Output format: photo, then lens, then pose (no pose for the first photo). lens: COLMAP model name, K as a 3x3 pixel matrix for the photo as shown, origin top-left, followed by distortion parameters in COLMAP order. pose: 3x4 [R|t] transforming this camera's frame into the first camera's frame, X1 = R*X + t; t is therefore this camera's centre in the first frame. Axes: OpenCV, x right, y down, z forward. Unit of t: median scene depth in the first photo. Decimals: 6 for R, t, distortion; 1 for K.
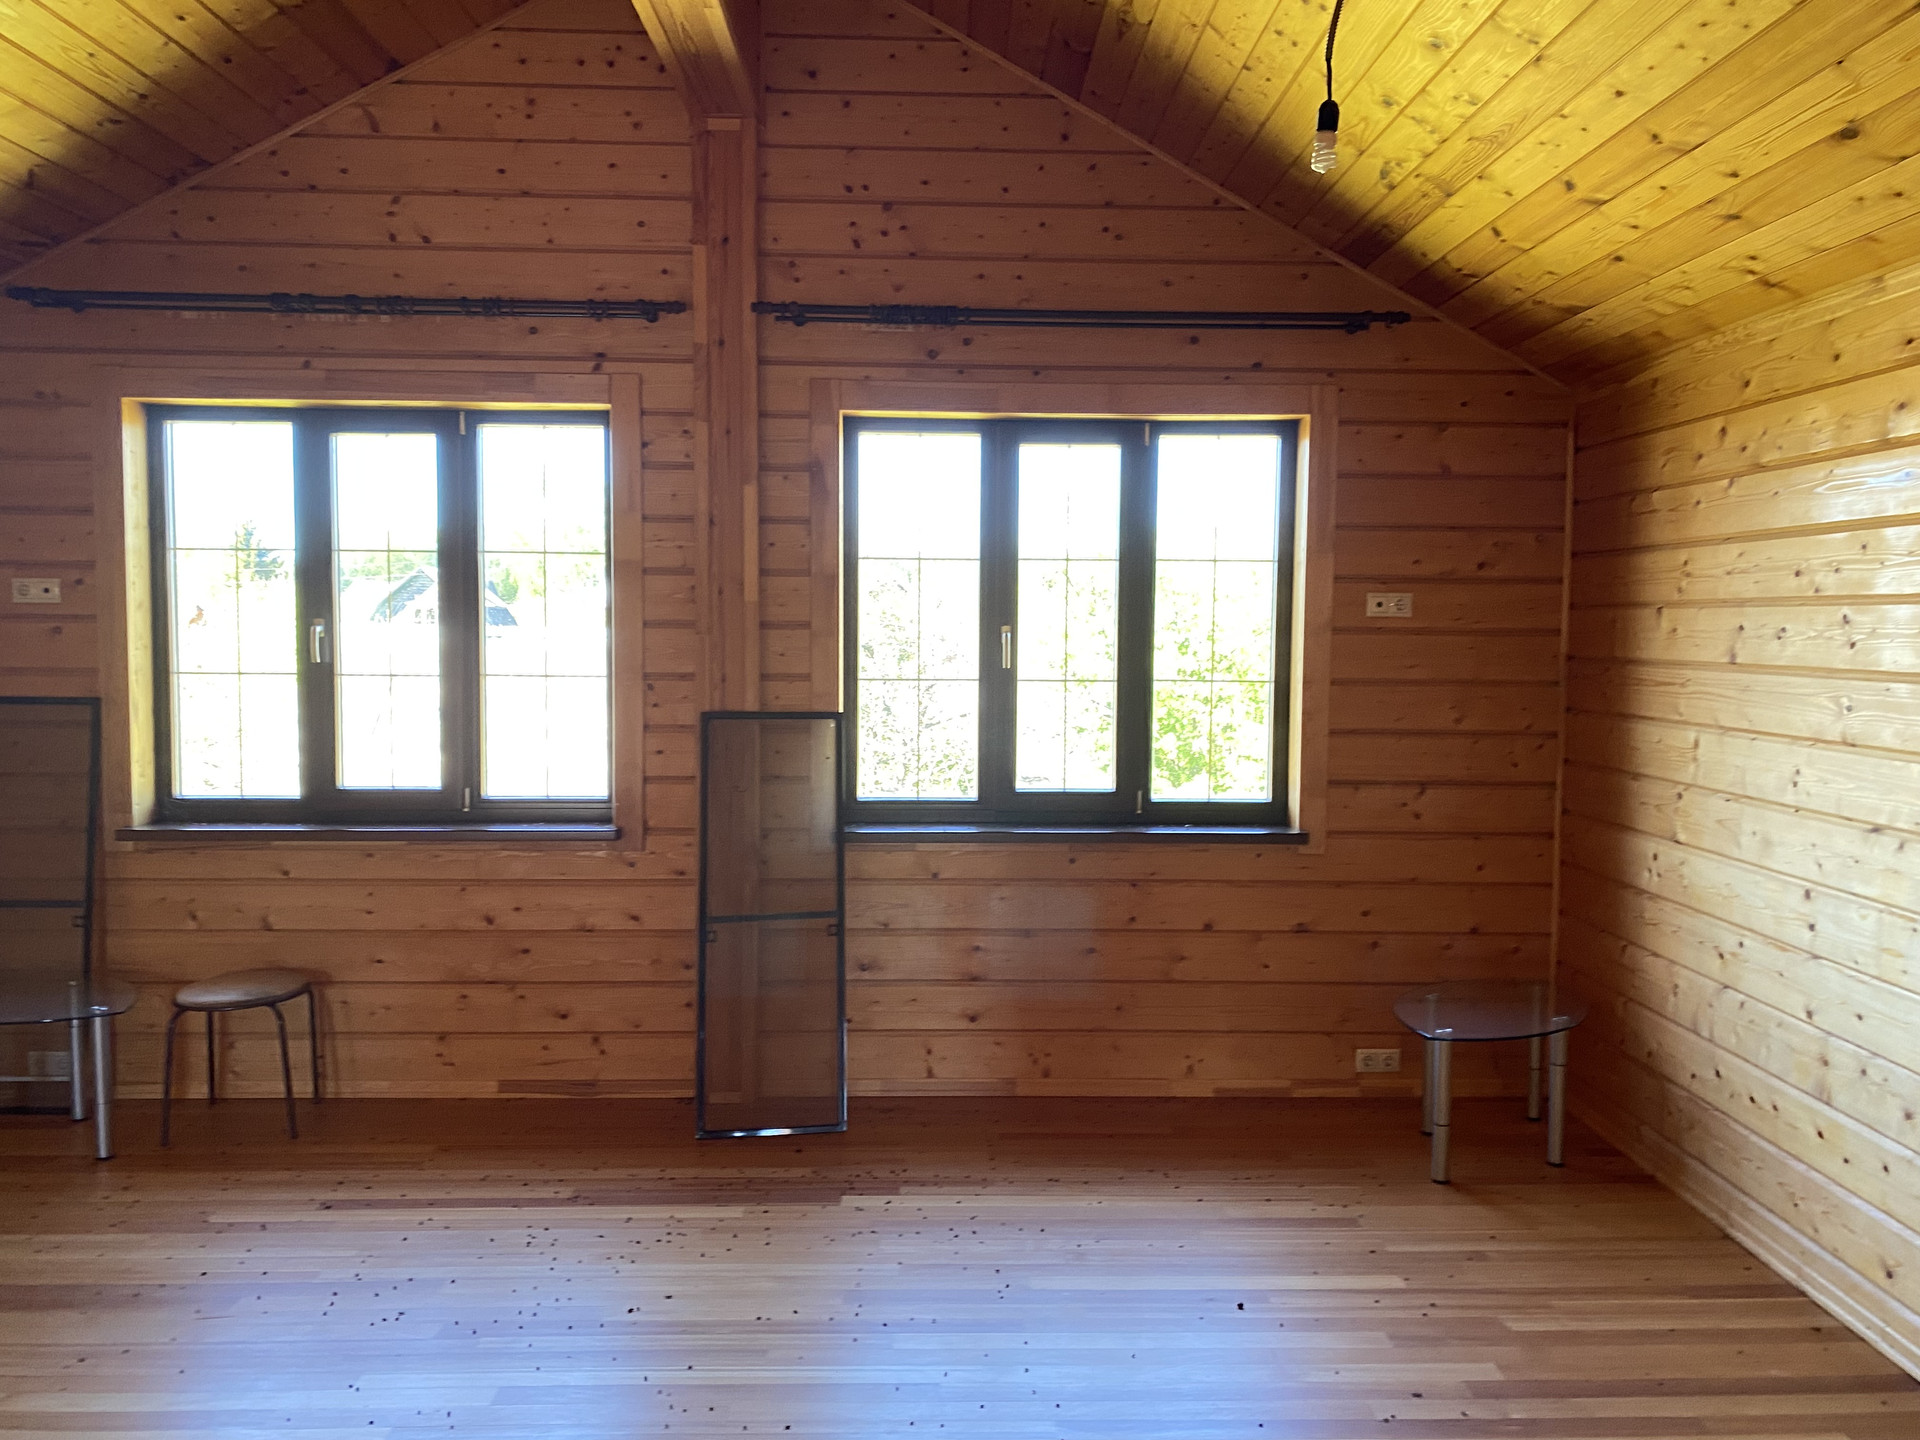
lens RADIAL K [[1484.7, 0, 961.5], [0, 1484.7, 727.9], [0, 0, 1]] dist [0.036056, -0.054400]
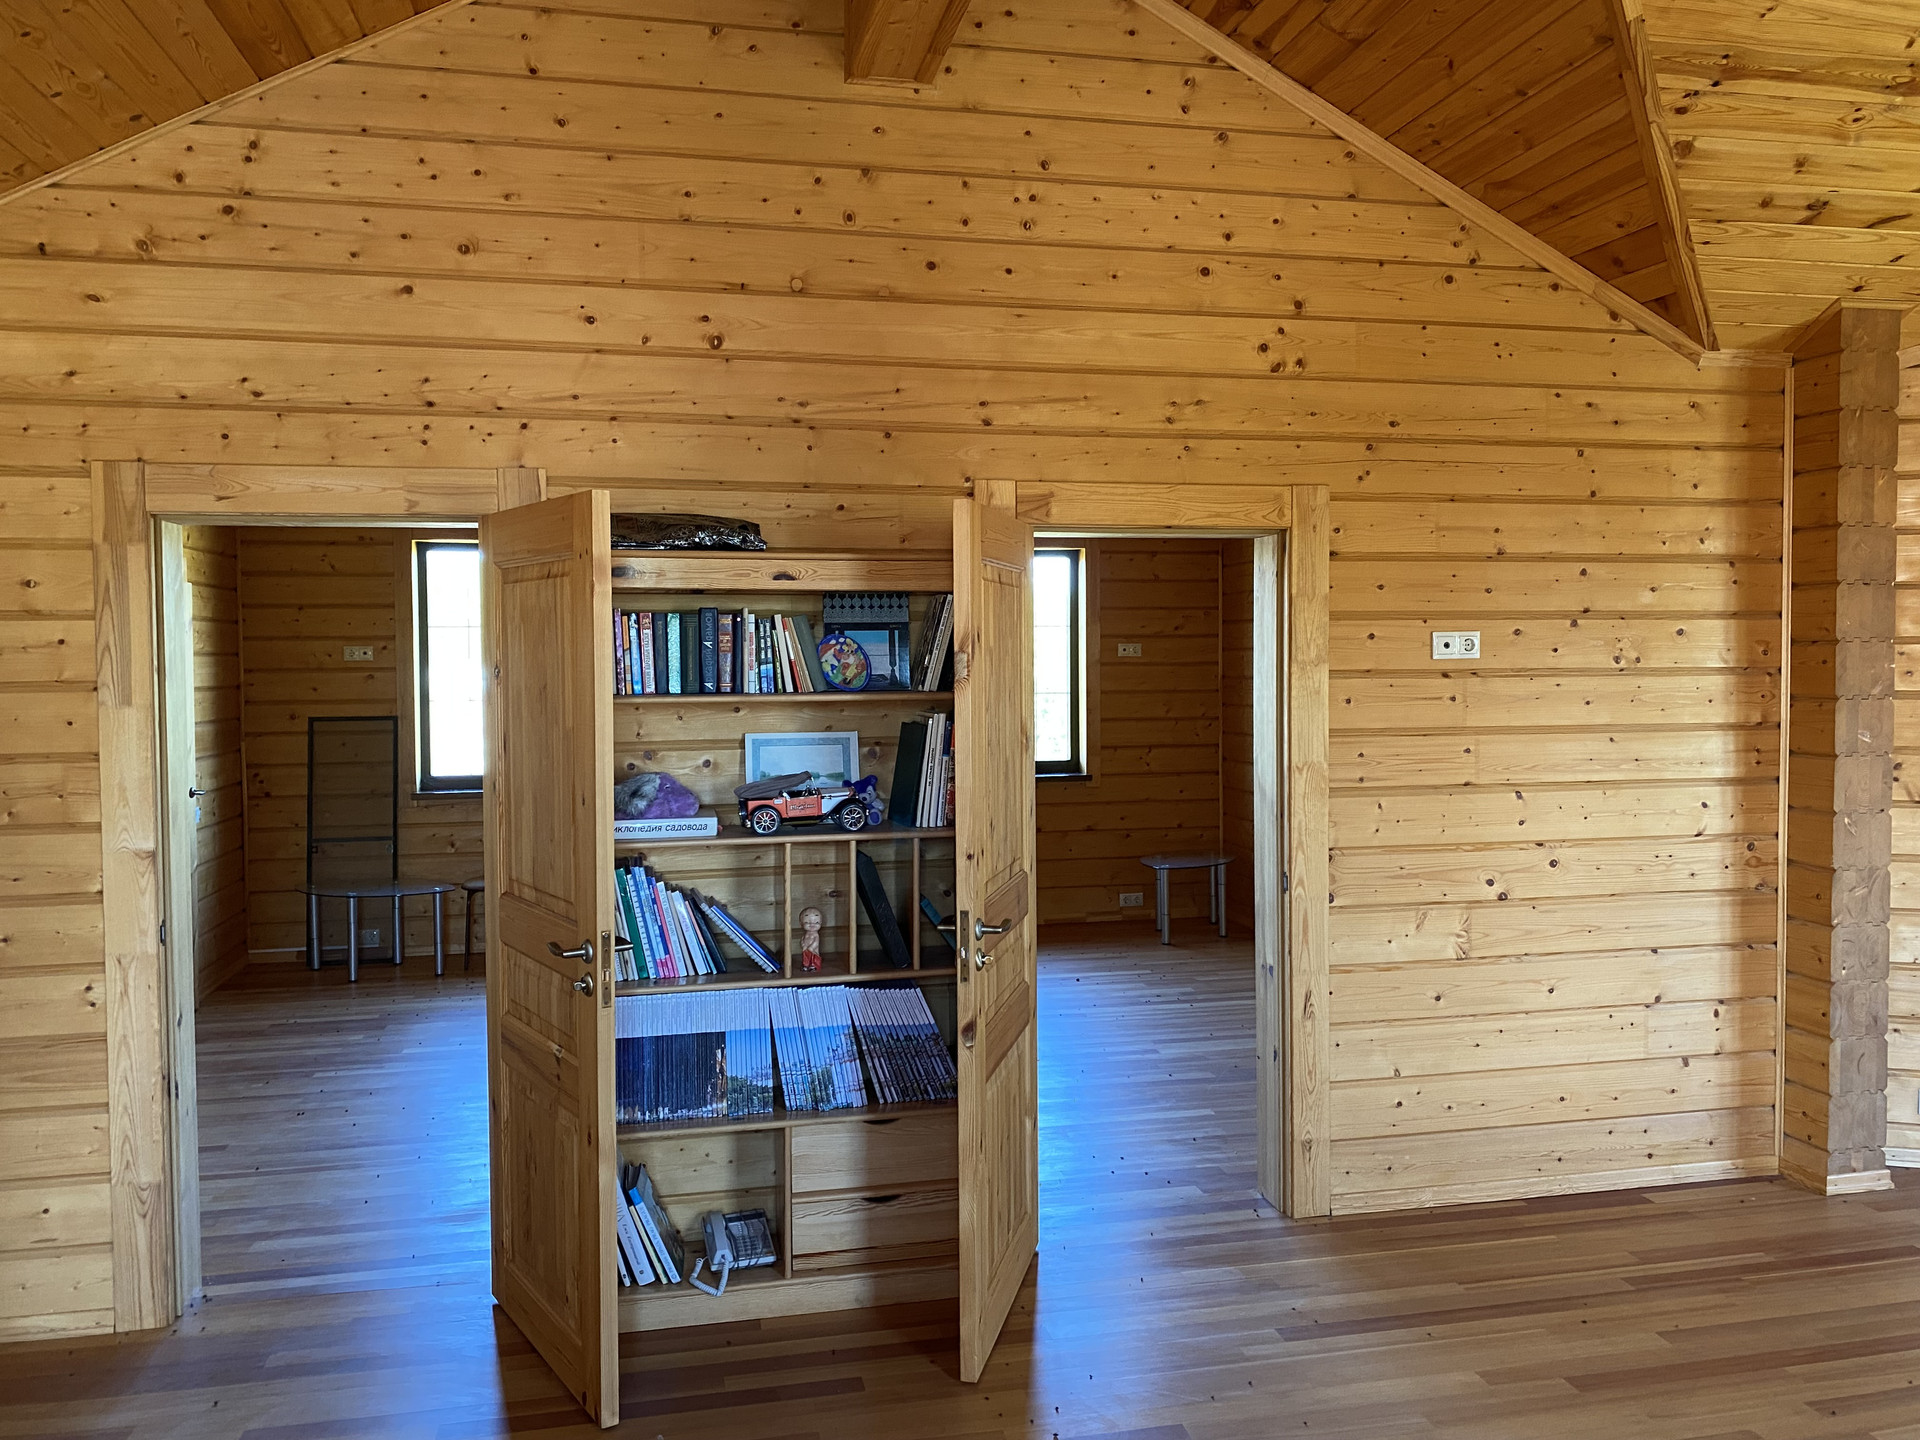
lens RADIAL K [[1467.1, 0, 964.7], [0, 1467.1, 717.2], [0, 0, 1]] dist [0.093545, -0.205436]
pose [[0.983457, -0.023308, 0.179638, -0.250161], [0.029197, 0.999117, -0.030212, 0.051391], [-0.178775, 0.034957, 0.983269, -0.773414]]
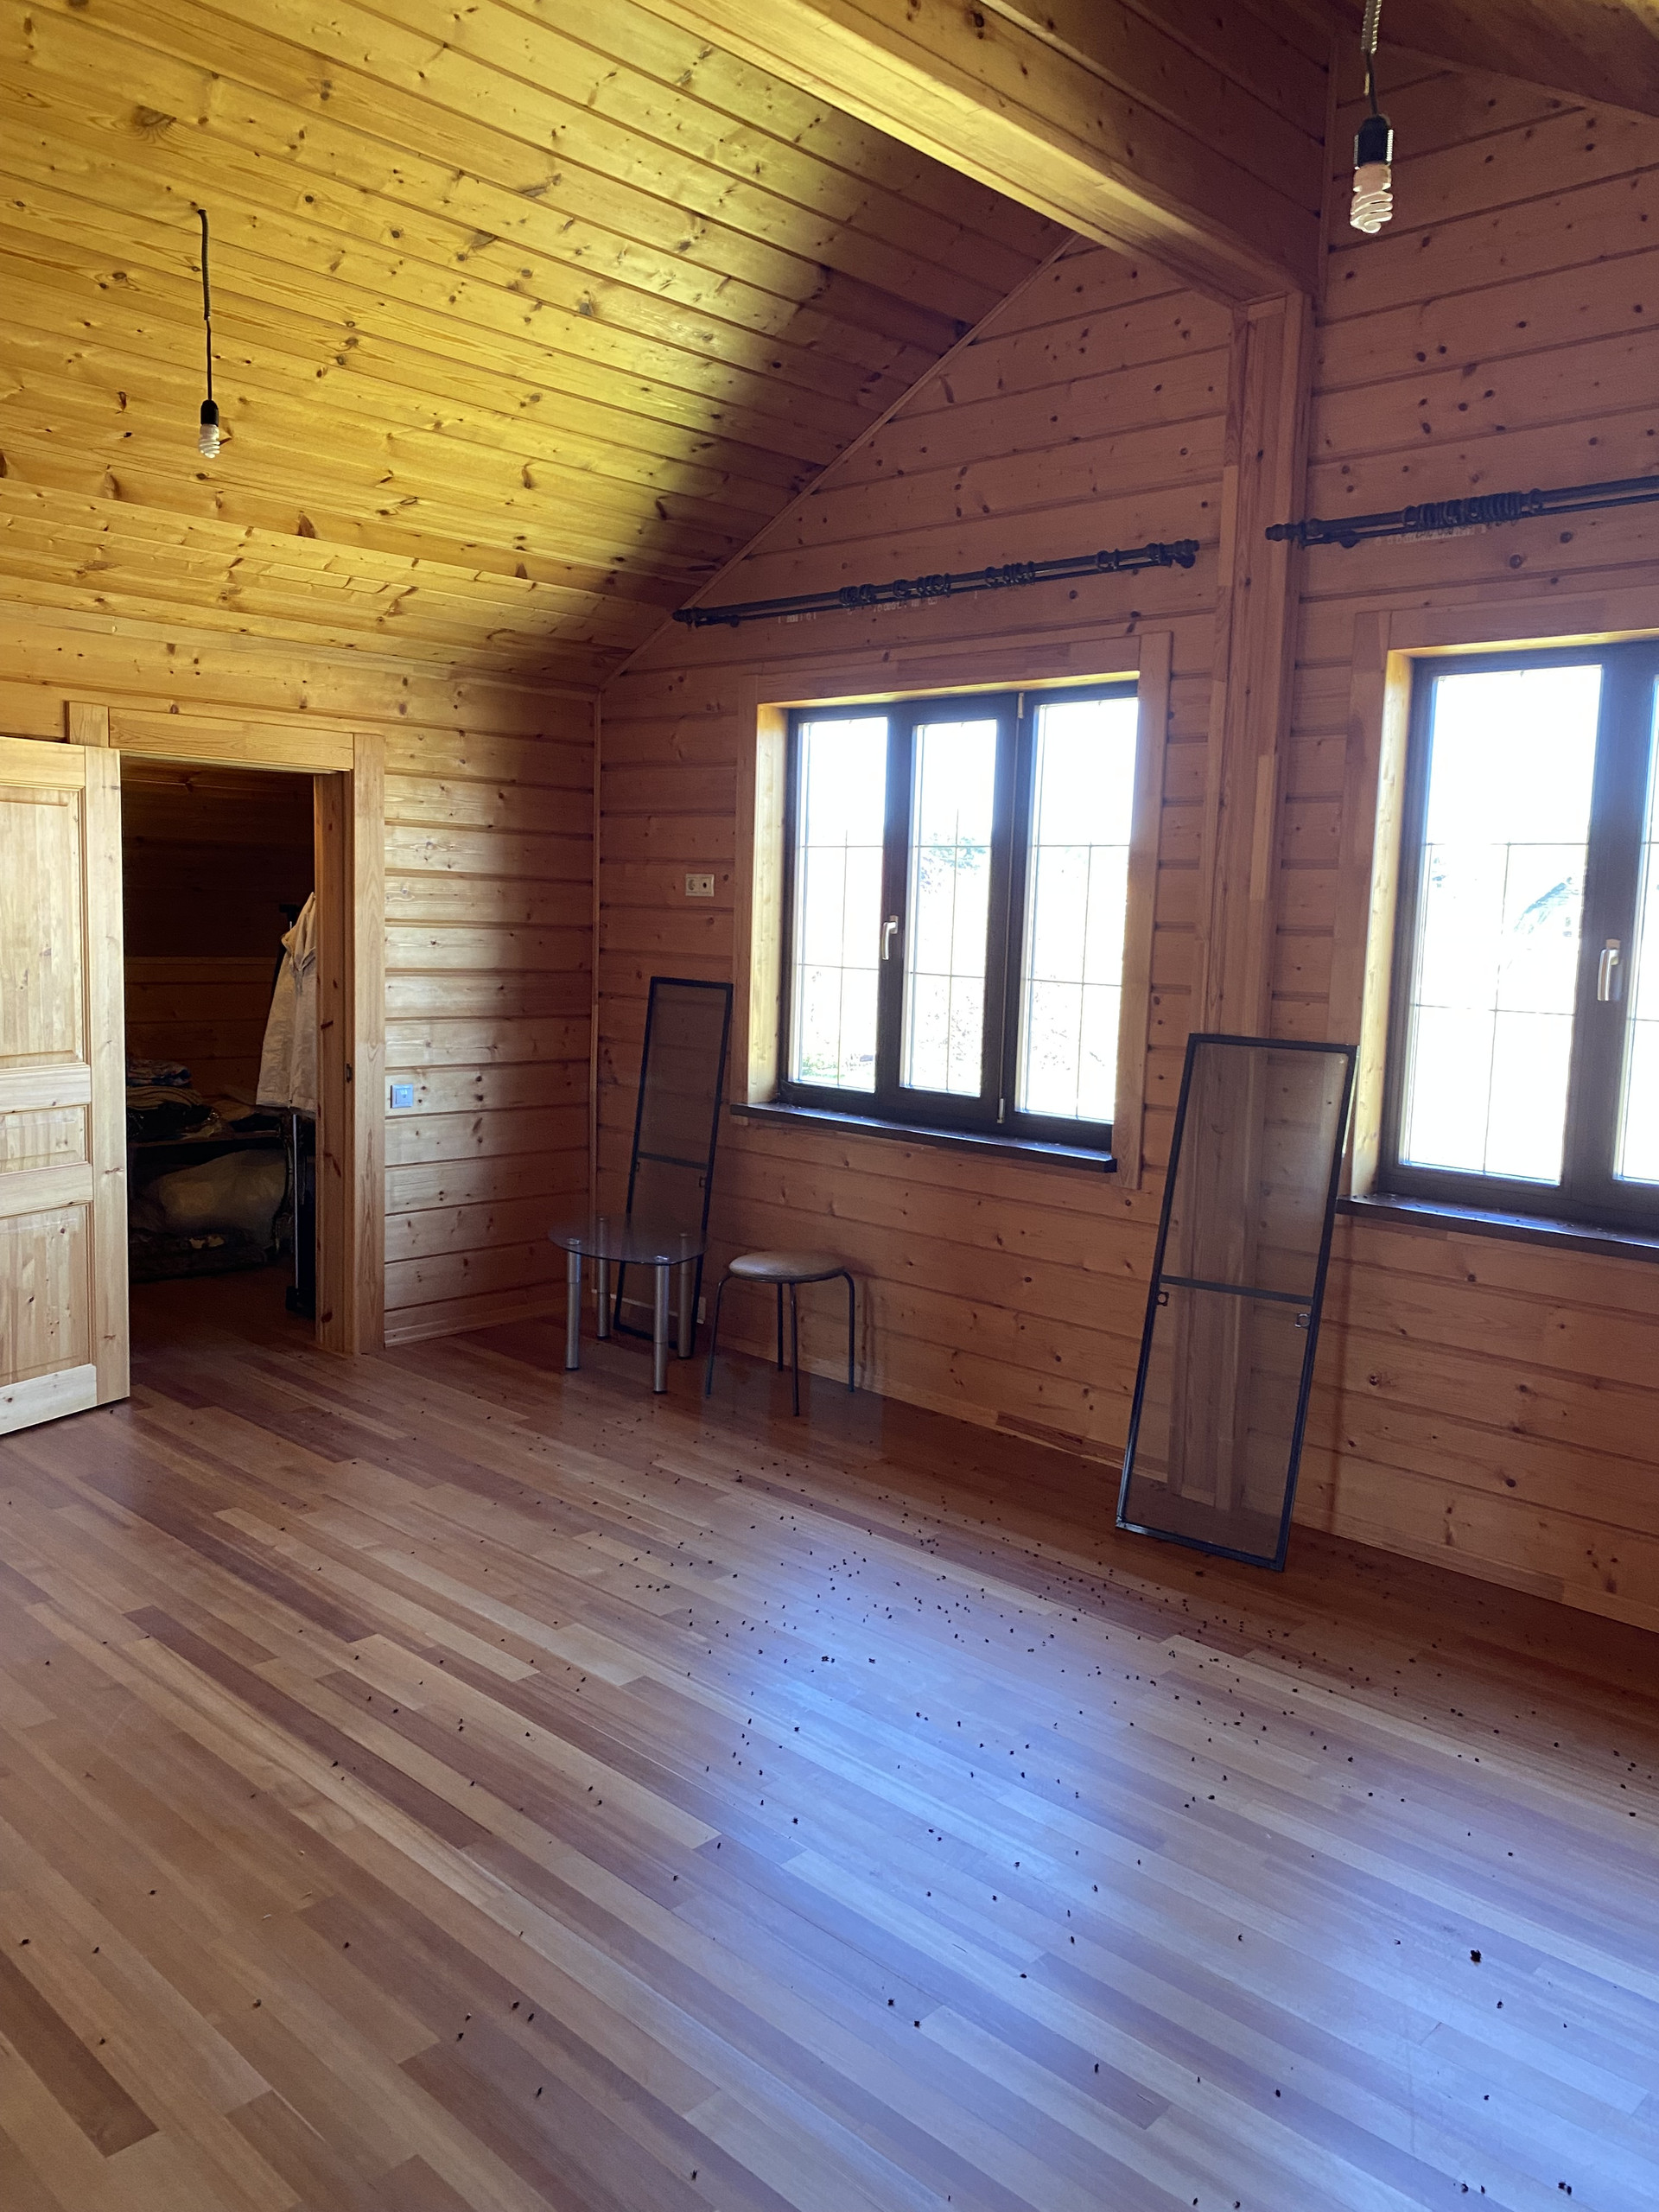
lens RADIAL K [[1690.2, 0, 807.9], [0, 1690.2, 1099.0], [0, 0, 1]] dist [0.093545, -0.205436]
pose [[0.694616, 0.095977, -0.712950, 0.359016], [-0.075458, 0.995314, 0.060471, -0.015065], [0.715413, 0.011794, 0.698603, 0.175581]]
